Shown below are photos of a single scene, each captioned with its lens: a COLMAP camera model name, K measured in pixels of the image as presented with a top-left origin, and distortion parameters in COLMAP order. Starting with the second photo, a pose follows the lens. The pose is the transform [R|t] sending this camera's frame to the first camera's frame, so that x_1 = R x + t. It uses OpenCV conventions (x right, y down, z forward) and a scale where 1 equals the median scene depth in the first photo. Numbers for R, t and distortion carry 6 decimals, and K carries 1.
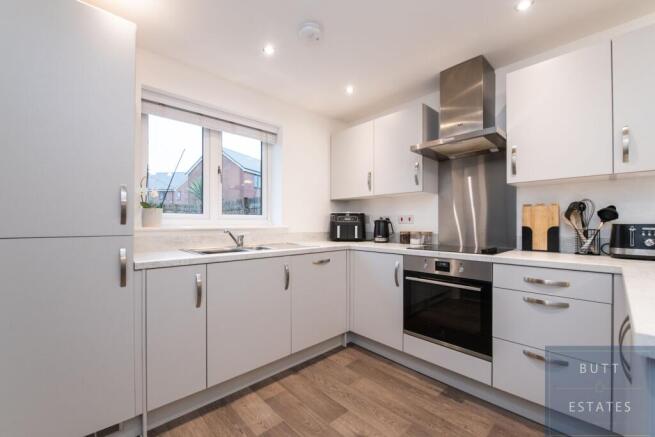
lens RADIAL K [[273.3, 0, 327.5], [0, 273.3, 218.5], [0, 0, 1]] dist [-0.000867, -0.000432]
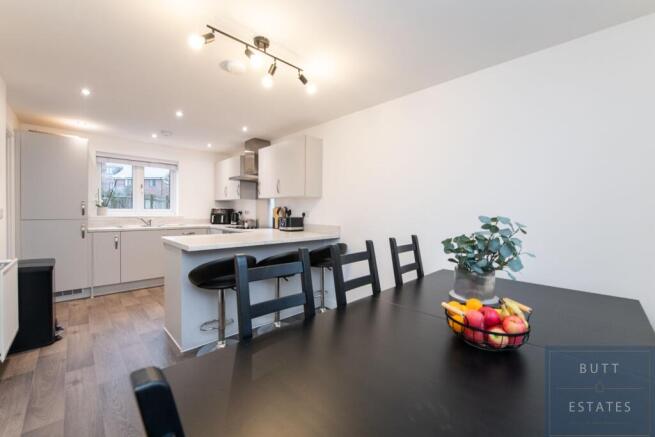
lens RADIAL K [[266.0, 0, 326.1], [0, 266.0, 210.1], [0, 0, 1]] dist [0.000046, 0.000057]
pose [[0.999845, 0.011052, 0.013709, 1.259221], [-0.011336, 0.999719, 0.020795, -0.085945], [-0.013475, -0.020947, 0.999690, -1.289975]]
